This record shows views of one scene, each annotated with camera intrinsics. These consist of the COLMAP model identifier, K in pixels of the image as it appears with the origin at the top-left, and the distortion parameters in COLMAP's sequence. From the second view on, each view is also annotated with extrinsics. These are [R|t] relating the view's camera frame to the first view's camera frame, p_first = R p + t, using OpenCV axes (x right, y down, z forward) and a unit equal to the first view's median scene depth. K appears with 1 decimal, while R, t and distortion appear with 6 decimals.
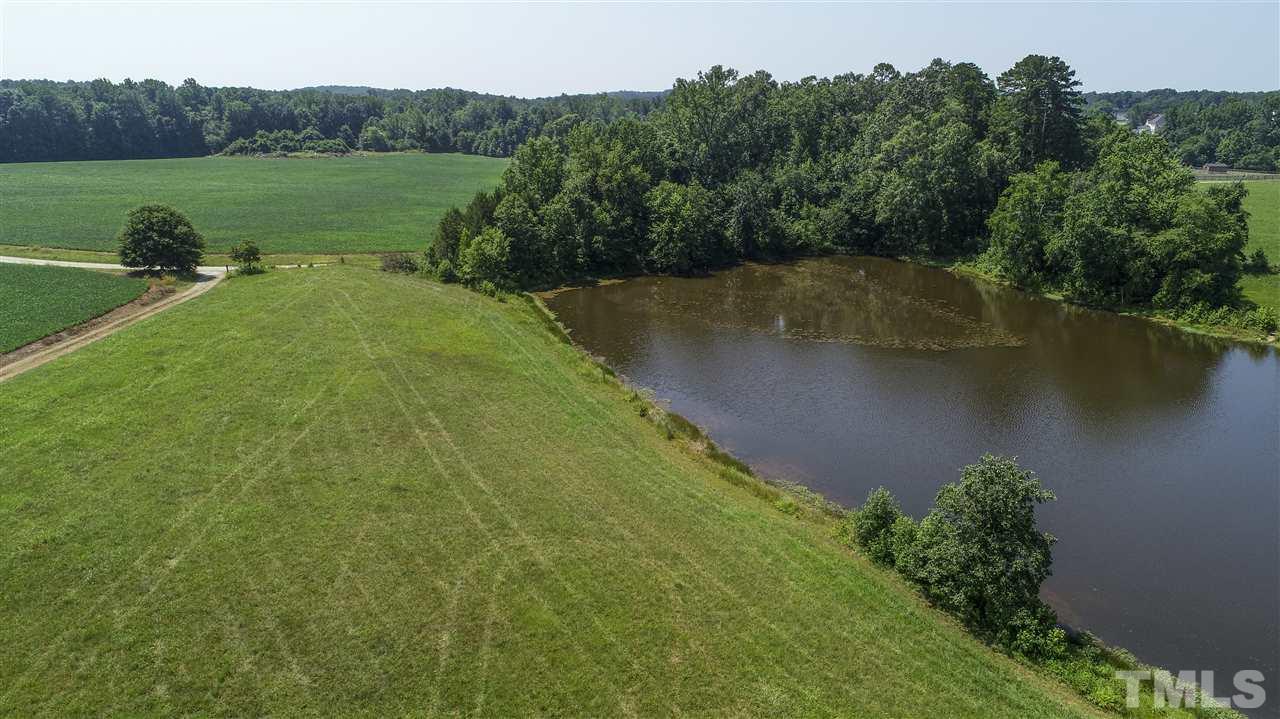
lens RADIAL K [[856.9, 0, 640.2], [0, 856.9, 359.8], [0, 0, 1]] dist [-0.000660, -0.004737]
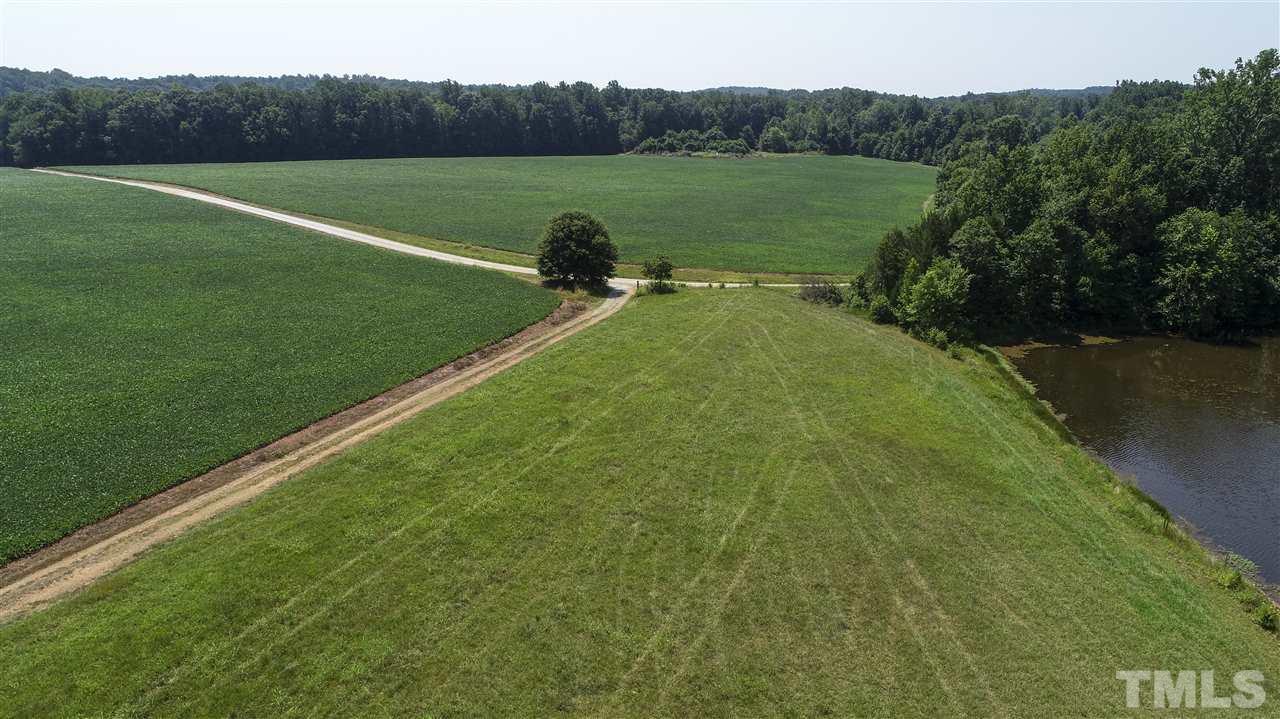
lens RADIAL K [[856.9, 0, 638.2], [0, 856.9, 360.0], [0, 0, 1]] dist [-0.000660, -0.004737]
pose [[0.907997, 0.116222, -0.402535, -0.094438], [-0.116114, 0.992927, 0.024765, -0.044409], [0.402566, 0.024254, 0.915069, 0.149892]]
